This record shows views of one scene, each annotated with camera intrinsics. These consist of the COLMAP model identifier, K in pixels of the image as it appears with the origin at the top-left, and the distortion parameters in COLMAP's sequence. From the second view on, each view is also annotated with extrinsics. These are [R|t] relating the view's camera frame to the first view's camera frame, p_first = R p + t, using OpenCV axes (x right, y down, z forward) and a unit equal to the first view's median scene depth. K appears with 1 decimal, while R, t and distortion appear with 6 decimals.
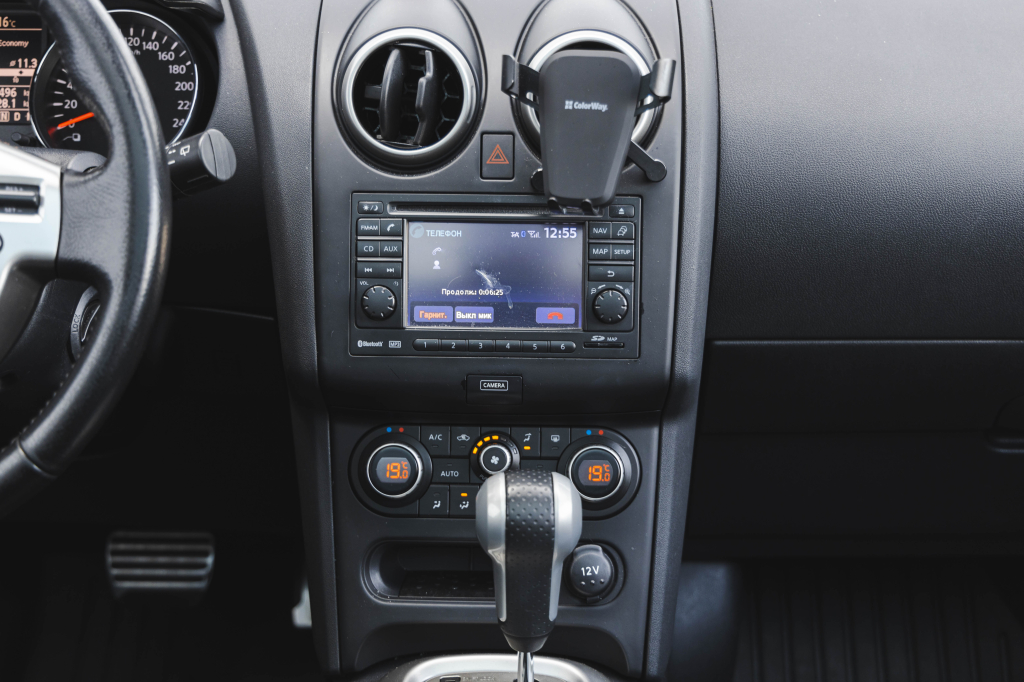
lens RADIAL K [[1499.6, 0, 509.9], [0, 1499.6, 336.8], [0, 0, 1]] dist [-0.037824, 0.000000]
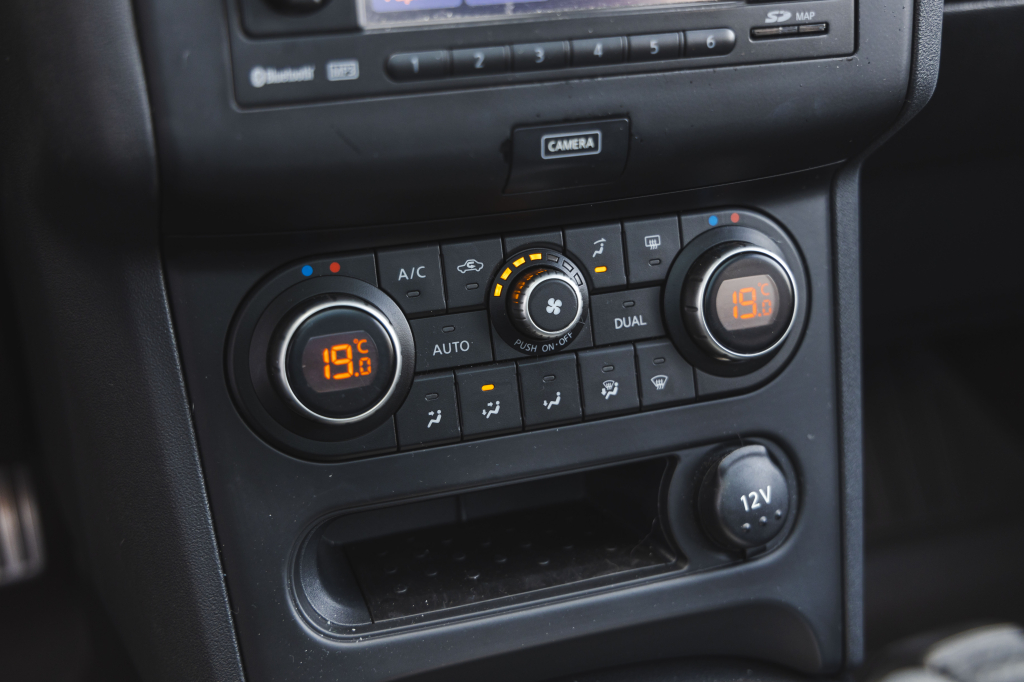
lens RADIAL K [[1499.6, 0, 542.4], [0, 1499.6, 346.4], [0, 0, 1]] dist [-0.037824, 0.000000]
pose [[0.931558, -0.152249, 0.330181, -0.172648], [0.087293, 0.975199, 0.203386, 0.000038], [-0.352957, -0.160644, 0.921746, 0.591737]]
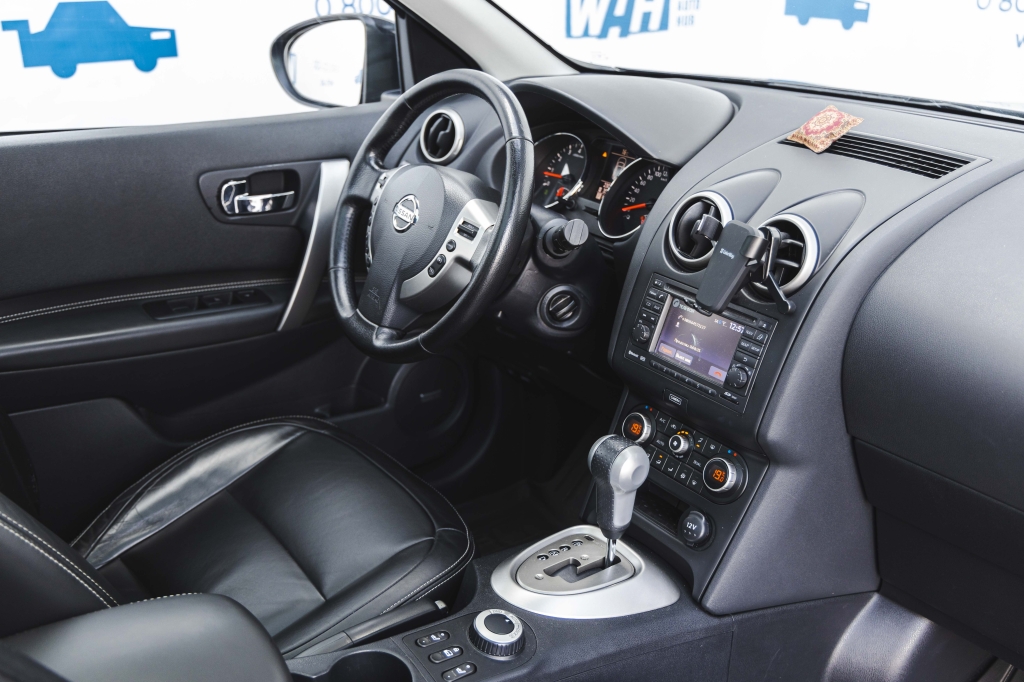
lens RADIAL K [[1006.0, 0, 507.0], [0, 1006.0, 341.2], [0, 0, 1]] dist [0.163782, 0.000000]
pose [[0.576365, 0.303928, -0.758572, 0.748178], [-0.321203, 0.937809, 0.131691, -0.122672], [0.751420, 0.167753, 0.638143, 0.095023]]
